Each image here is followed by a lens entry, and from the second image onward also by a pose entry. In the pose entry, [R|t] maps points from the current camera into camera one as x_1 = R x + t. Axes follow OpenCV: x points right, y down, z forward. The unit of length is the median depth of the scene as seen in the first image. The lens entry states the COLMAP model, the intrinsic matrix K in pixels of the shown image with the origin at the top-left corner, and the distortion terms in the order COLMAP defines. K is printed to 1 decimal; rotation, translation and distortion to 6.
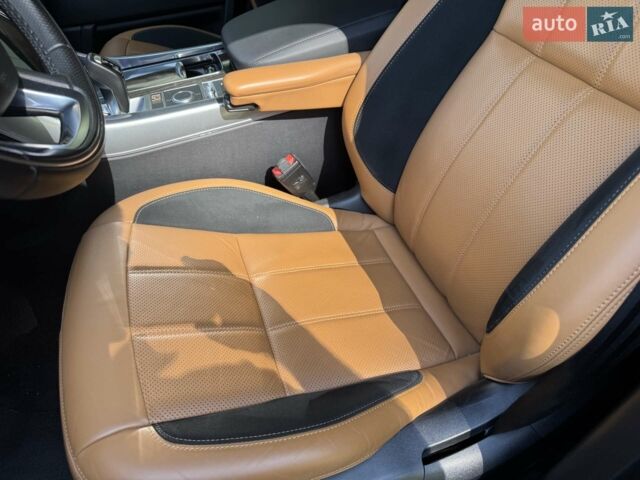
lens RADIAL K [[442.2, 0, 332.5], [0, 442.2, 241.2], [0, 0, 1]] dist [-0.000235, -0.003671]
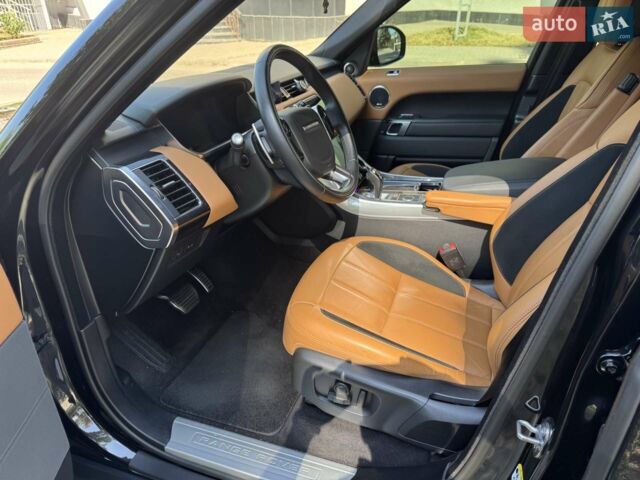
lens RADIAL K [[442.2, 0, 332.5], [0, 442.2, 241.2], [0, 0, 1]] dist [-0.000235, -0.003671]
pose [[0.784022, 0.266353, -0.560683, 0.488722], [-0.414146, 0.897283, -0.152860, 0.243431], [0.462376, 0.352050, 0.813799, -0.577378]]
